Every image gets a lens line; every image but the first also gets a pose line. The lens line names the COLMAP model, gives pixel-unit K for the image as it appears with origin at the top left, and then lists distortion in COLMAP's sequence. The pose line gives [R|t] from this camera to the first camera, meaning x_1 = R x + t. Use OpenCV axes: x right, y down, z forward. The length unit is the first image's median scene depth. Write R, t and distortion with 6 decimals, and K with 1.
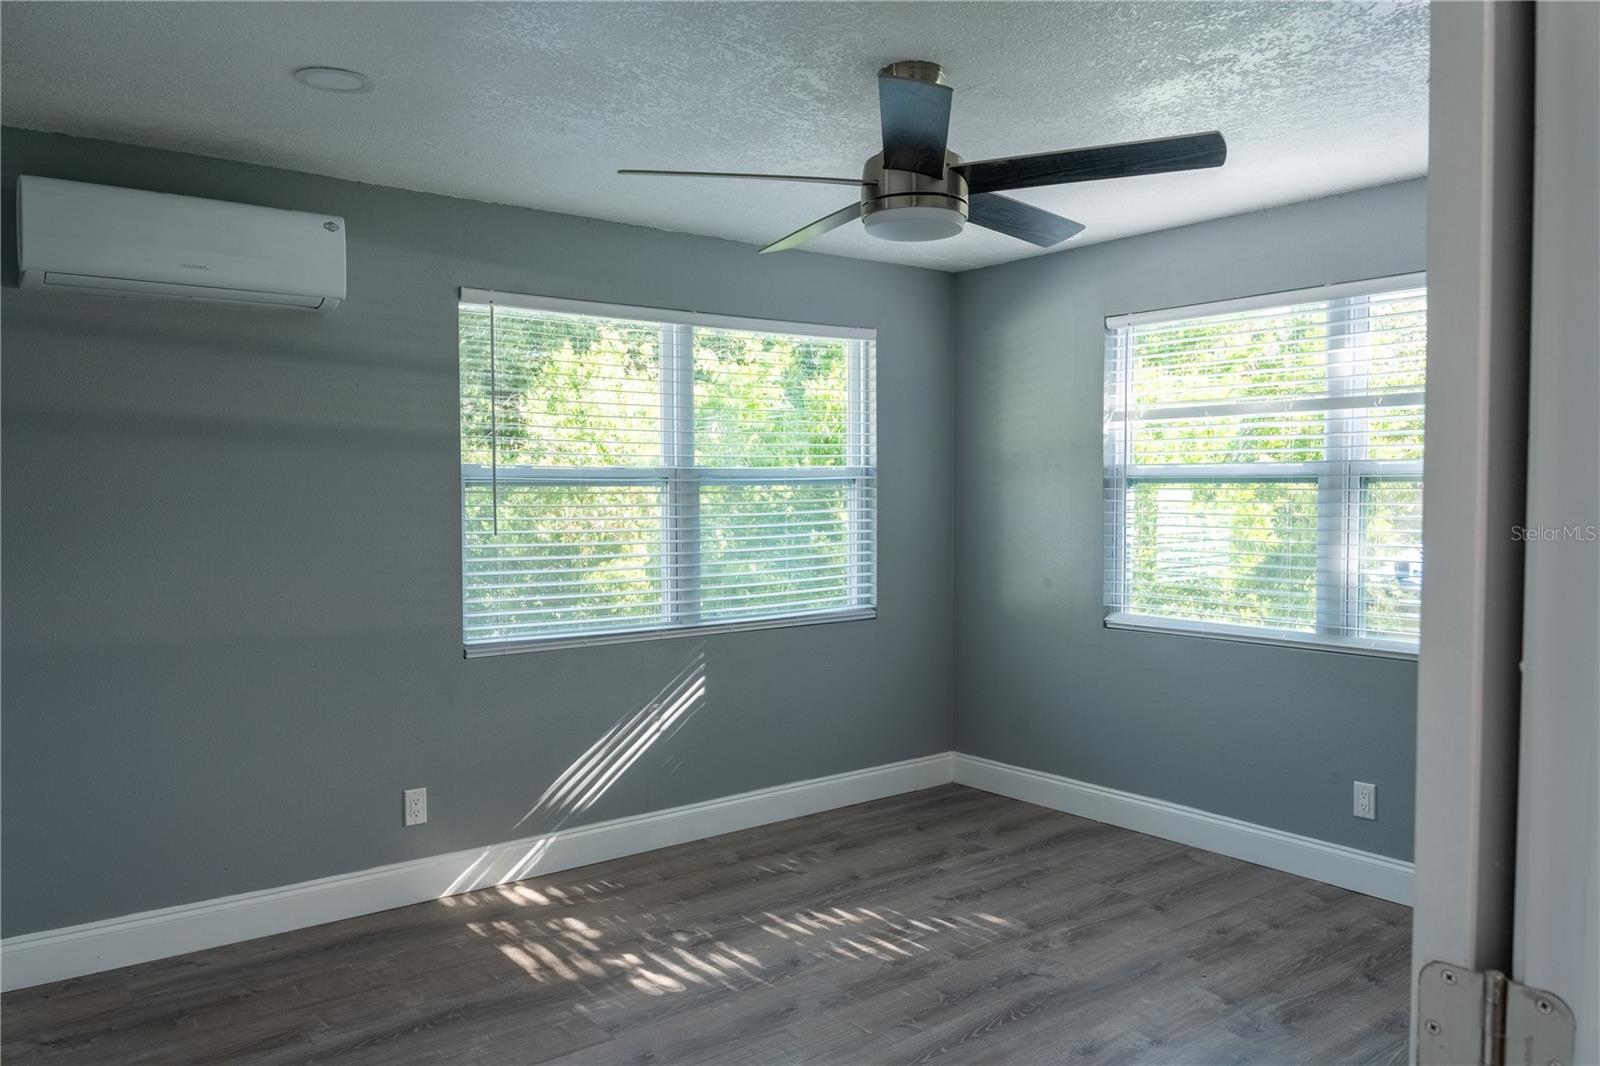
lens RADIAL K [[1160.4, 0, 800.0], [0, 1160.4, 533.0], [0, 0, 1]] dist [0.001081, 0.001015]
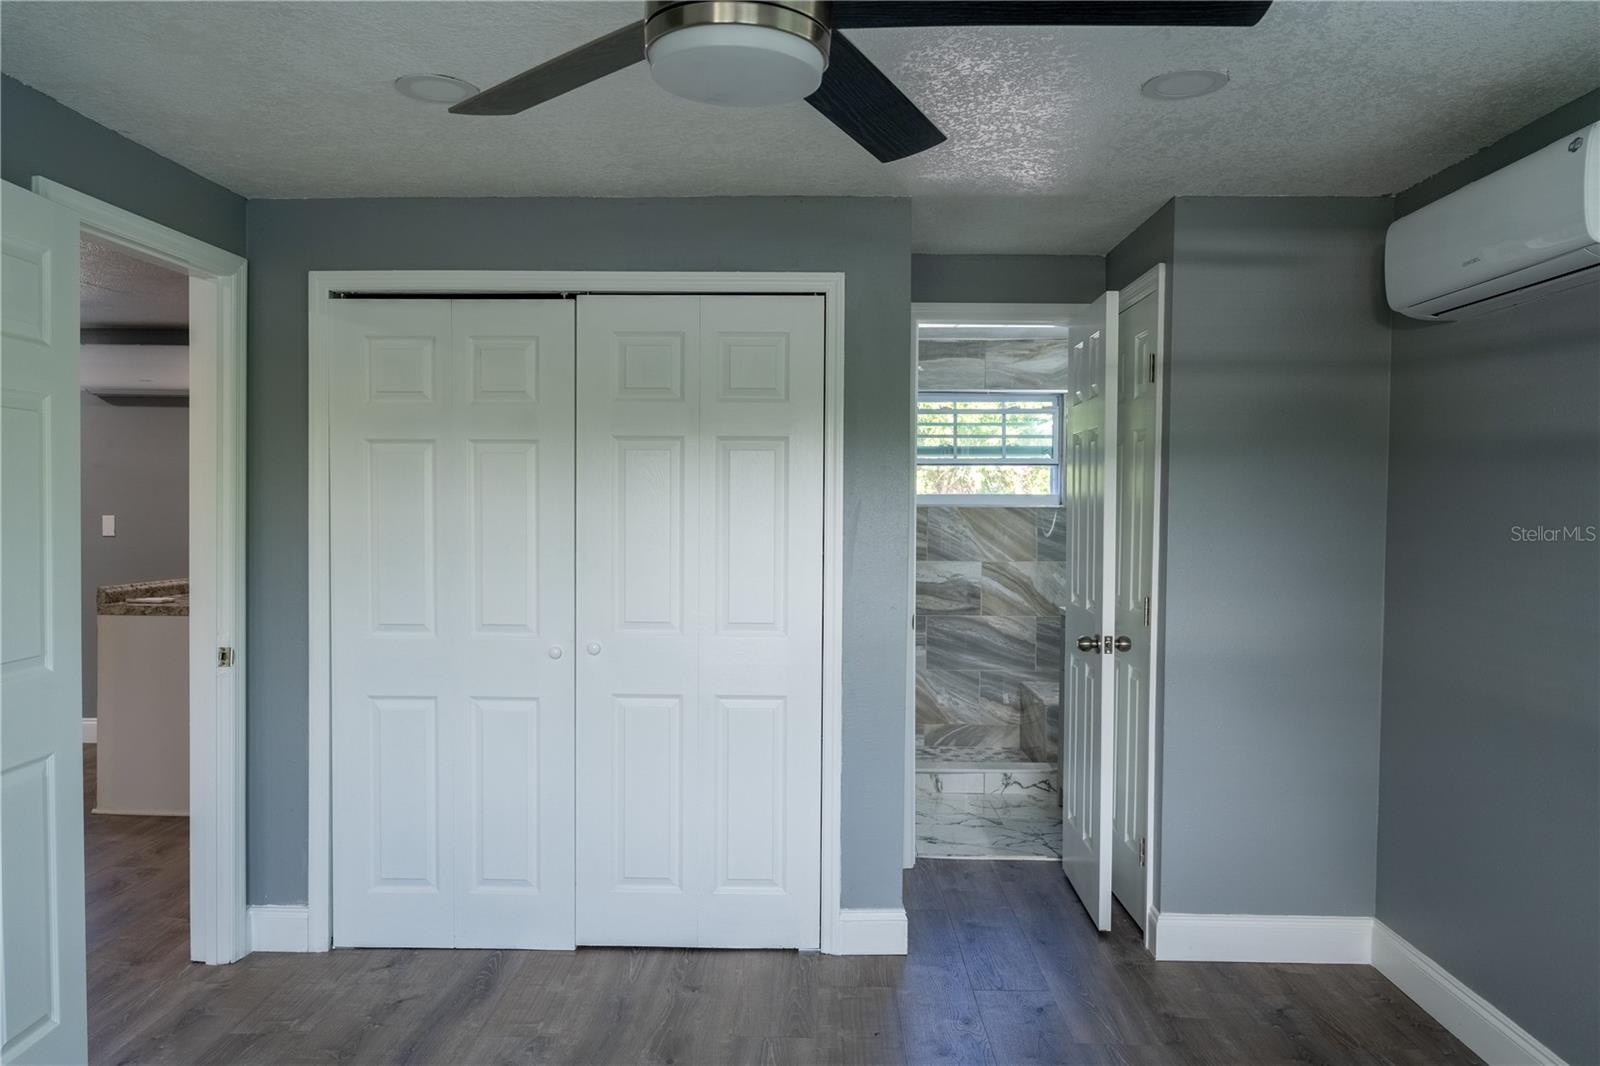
lens RADIAL K [[1160.4, 0, 800.0], [0, 1160.4, 533.0], [0, 0, 1]] dist [0.001081, 0.001015]
pose [[-0.634597, 0.017315, -0.772649, 0.468678], [-0.036503, 0.997962, 0.052345, -0.060222], [0.771981, 0.061422, -0.632671, 1.219588]]
